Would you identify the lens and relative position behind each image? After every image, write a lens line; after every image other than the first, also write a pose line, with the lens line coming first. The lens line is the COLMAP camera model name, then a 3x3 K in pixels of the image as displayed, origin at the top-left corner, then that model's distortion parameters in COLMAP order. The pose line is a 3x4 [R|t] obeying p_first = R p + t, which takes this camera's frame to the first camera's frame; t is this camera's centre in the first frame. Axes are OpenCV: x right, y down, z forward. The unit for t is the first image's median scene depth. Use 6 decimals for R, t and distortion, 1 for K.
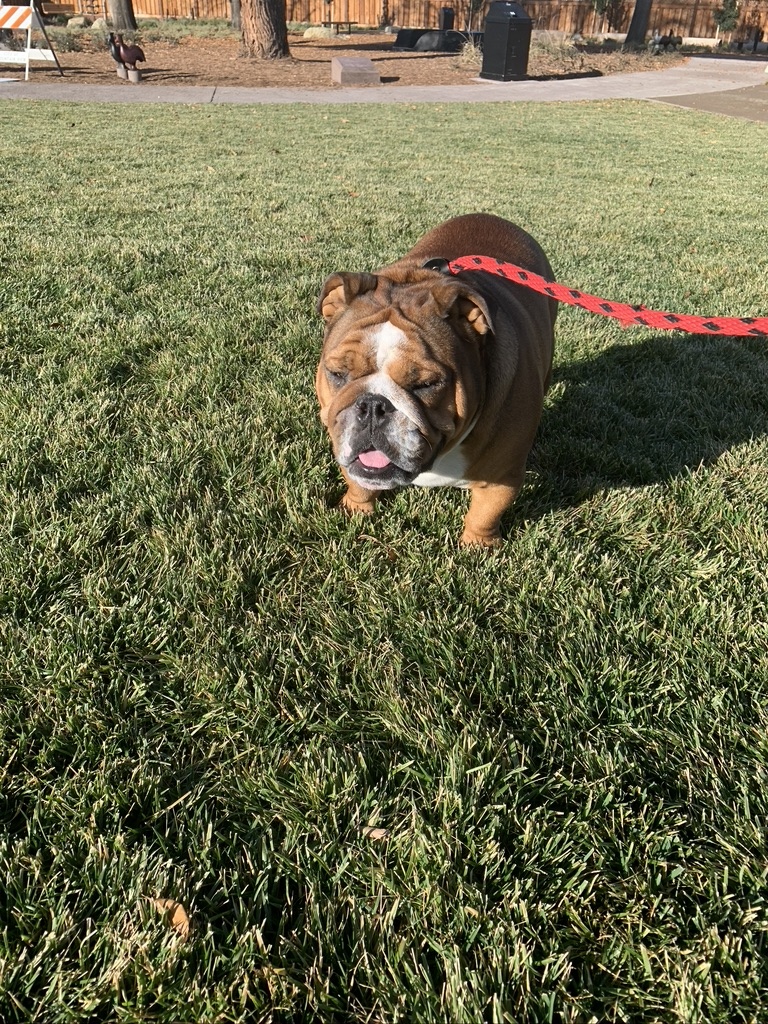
lens RADIAL K [[797.5, 0, 384.5], [0, 797.5, 495.0], [0, 0, 1]] dist [0.013689, -0.006247]
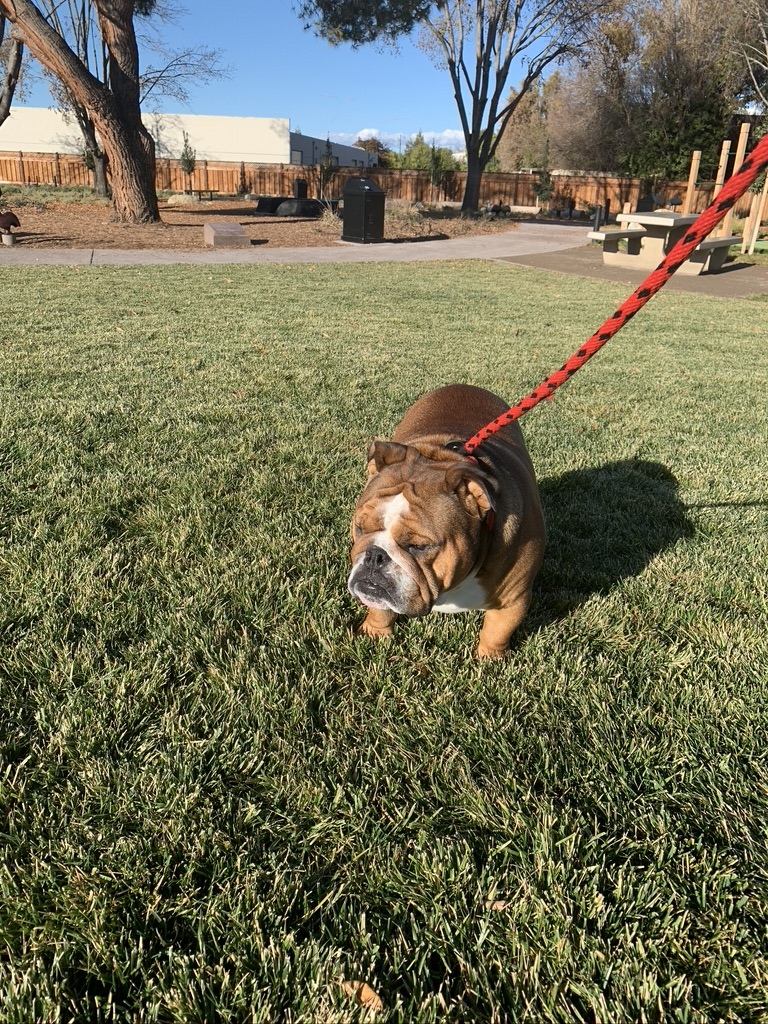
lens RADIAL K [[797.5, 0, 384.5], [0, 797.5, 495.0], [0, 0, 1]] dist [0.013689, -0.006247]
pose [[0.984534, -0.054224, 0.166590, -0.202792], [0.081024, 0.984020, -0.158554, 0.002275], [-0.155331, 0.169600, 0.973195, -0.130839]]
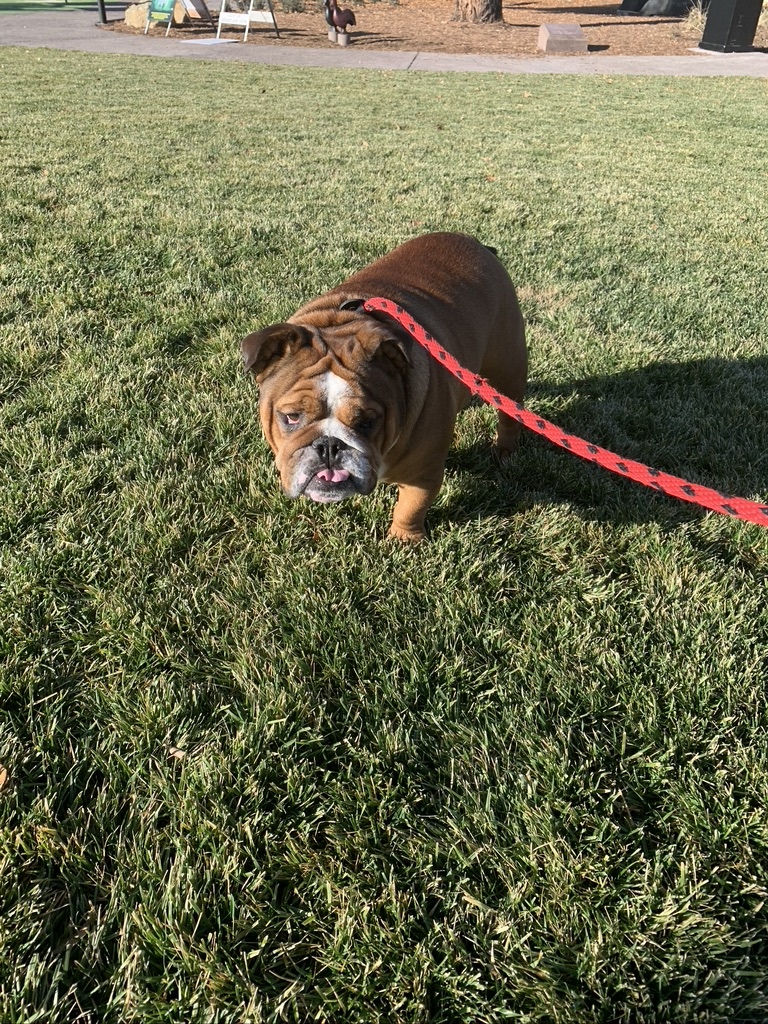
lens RADIAL K [[797.5, 0, 384.5], [0, 797.5, 495.0], [0, 0, 1]] dist [0.013689, -0.006247]
pose [[0.967047, 0.143514, -0.210296, 0.304157], [-0.134623, 0.989309, 0.056077, -0.054134], [0.216096, -0.025918, 0.976028, -0.082783]]
